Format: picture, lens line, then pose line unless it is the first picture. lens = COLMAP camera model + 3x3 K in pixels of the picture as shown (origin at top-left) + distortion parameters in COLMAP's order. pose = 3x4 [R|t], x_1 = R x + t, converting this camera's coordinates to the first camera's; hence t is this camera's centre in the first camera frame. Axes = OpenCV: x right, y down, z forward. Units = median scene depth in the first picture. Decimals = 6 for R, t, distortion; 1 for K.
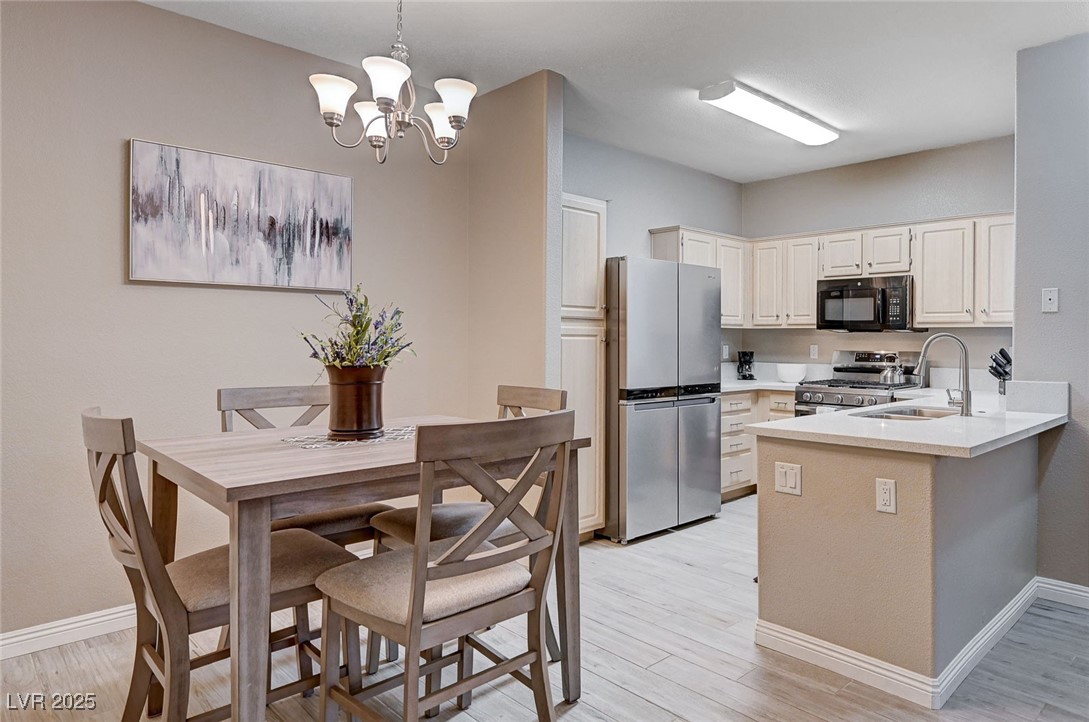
lens RADIAL K [[669.2, 0, 695.6], [0, 669.2, 344.1], [0, 0, 1]] dist [0.002506, -0.000034]
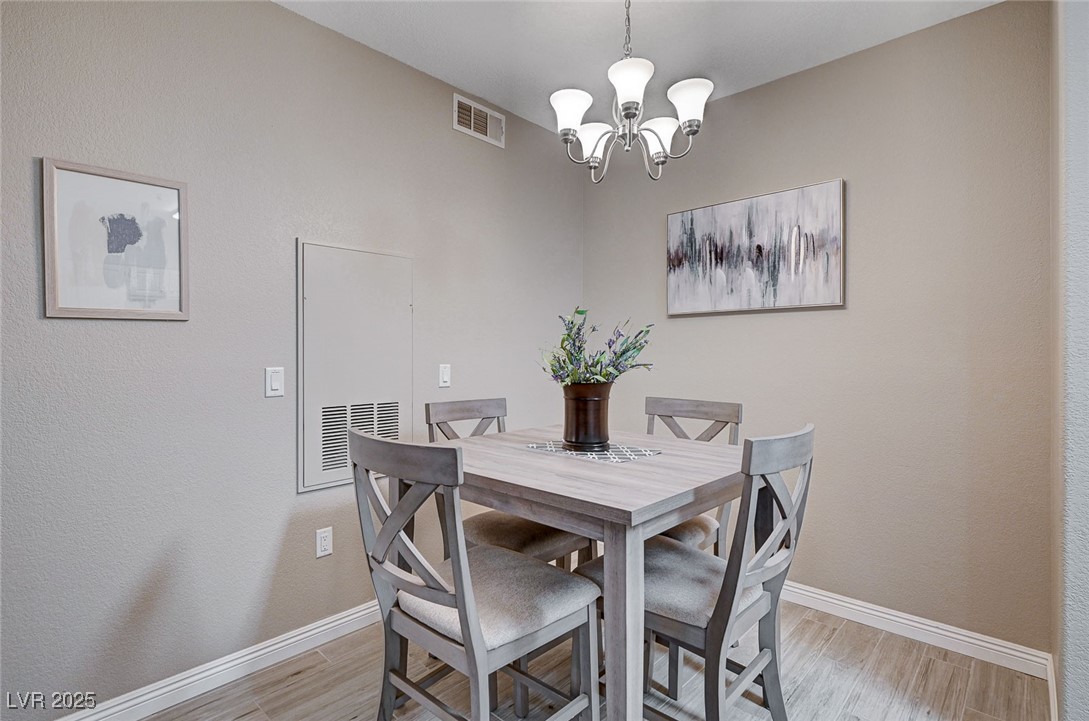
lens RADIAL K [[532.0, 0, 501.8], [0, 532.0, 352.5], [0, 0, 1]] dist [0.003003, 0.000839]
pose [[-0.074101, -0.008925, -0.997211, 0.172585], [-0.007569, 0.999936, -0.008387, -0.003479], [0.997222, 0.006927, -0.074164, 0.437884]]
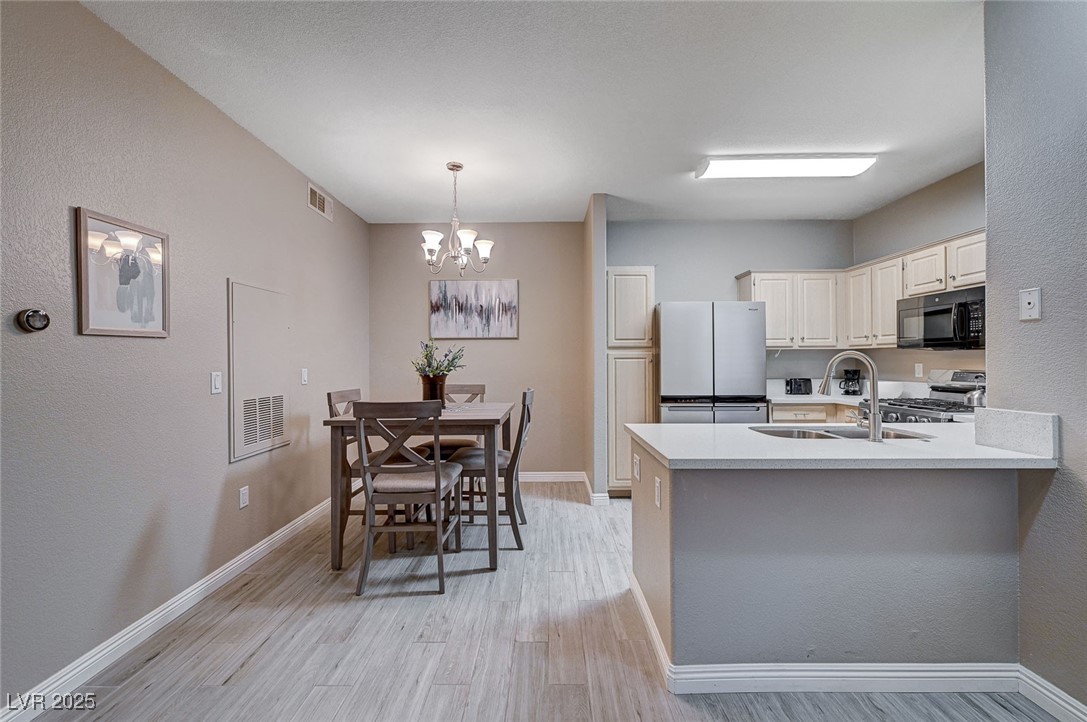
lens RADIAL K [[434.7, 0, 543.5], [0, 434.7, 361.0], [0, 0, 1]] dist [-0.000139, -0.000005]
pose [[0.647257, -0.008993, -0.762219, 0.367458], [0.005174, 0.999959, -0.007405, -0.000470], [0.762254, 0.000849, 0.647277, 0.174489]]
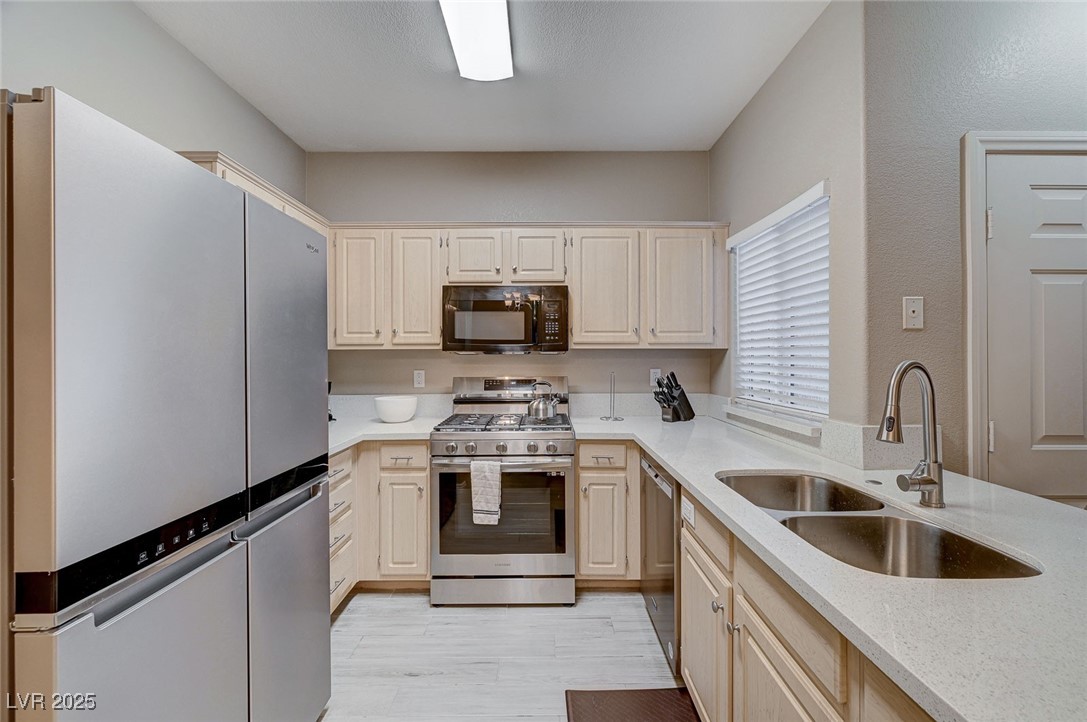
lens RADIAL K [[432.4, 0, 545.6], [0, 432.4, 354.5], [0, 0, 1]] dist [-0.000821, -0.000027]
pose [[0.754772, -0.006048, 0.655959, -0.055092], [0.012261, 0.999913, -0.004888, -0.015387], [-0.655873, 0.011732, 0.754781, 0.609043]]
